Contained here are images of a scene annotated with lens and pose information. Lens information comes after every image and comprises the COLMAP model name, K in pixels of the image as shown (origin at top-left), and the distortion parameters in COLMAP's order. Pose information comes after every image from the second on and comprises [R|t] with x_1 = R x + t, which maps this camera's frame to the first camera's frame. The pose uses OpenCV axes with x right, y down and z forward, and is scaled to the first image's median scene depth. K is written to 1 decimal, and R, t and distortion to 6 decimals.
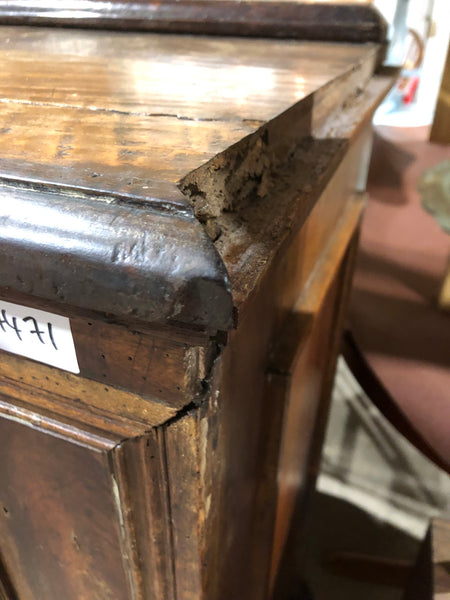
lens RADIAL K [[493.2, 0, 225.0], [0, 493.2, 300.0], [0, 0, 1]] dist [0.026343, -0.007480]
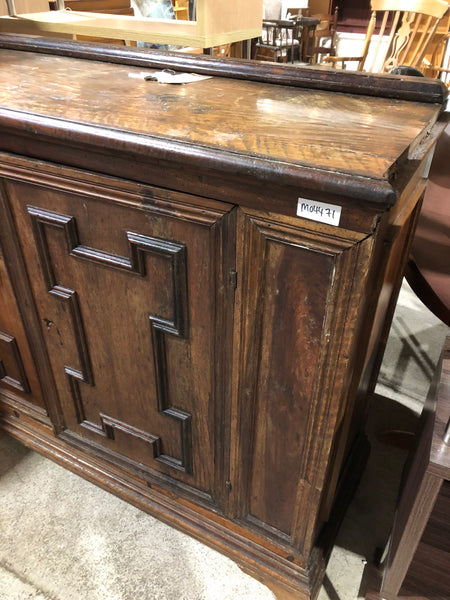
lens RADIAL K [[493.2, 0, 225.0], [0, 493.2, 300.0], [0, 0, 1]] dist [0.026343, -0.007480]
pose [[0.991616, 0.075193, -0.105087, -0.665012], [-0.070537, 0.996385, 0.047353, 0.550760], [0.108268, -0.039543, 0.993335, -2.597104]]
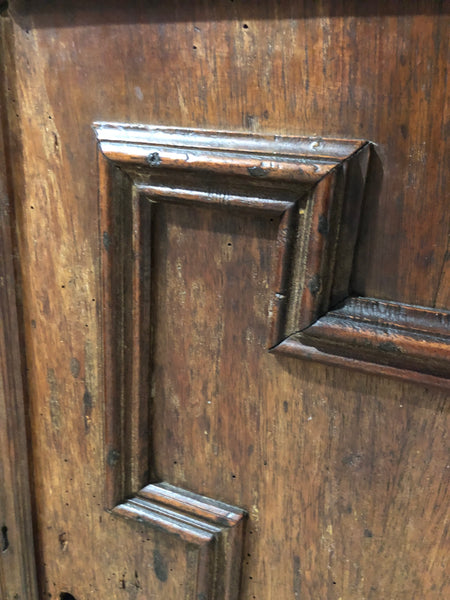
lens RADIAL K [[493.2, 0, 225.0], [0, 493.2, 300.0], [0, 0, 1]] dist [0.026343, -0.007480]
pose [[0.997599, 0.064436, -0.025393, -2.909087], [-0.068434, 0.973487, -0.218265, 0.578386], [0.010656, 0.219479, 0.975559, 1.224132]]
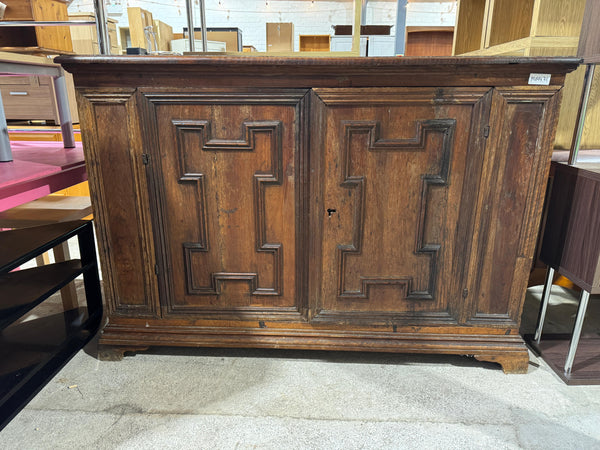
lens RADIAL K [[428.6, 0, 299.4], [0, 428.6, 233.1], [0, 0, 1]] dist [0.025114, -0.005238]
pose [[0.952166, -0.101642, 0.288182, -6.142639], [0.168133, 0.961737, -0.216316, 3.163452], [-0.255168, 0.254422, 0.932823, -3.743091]]
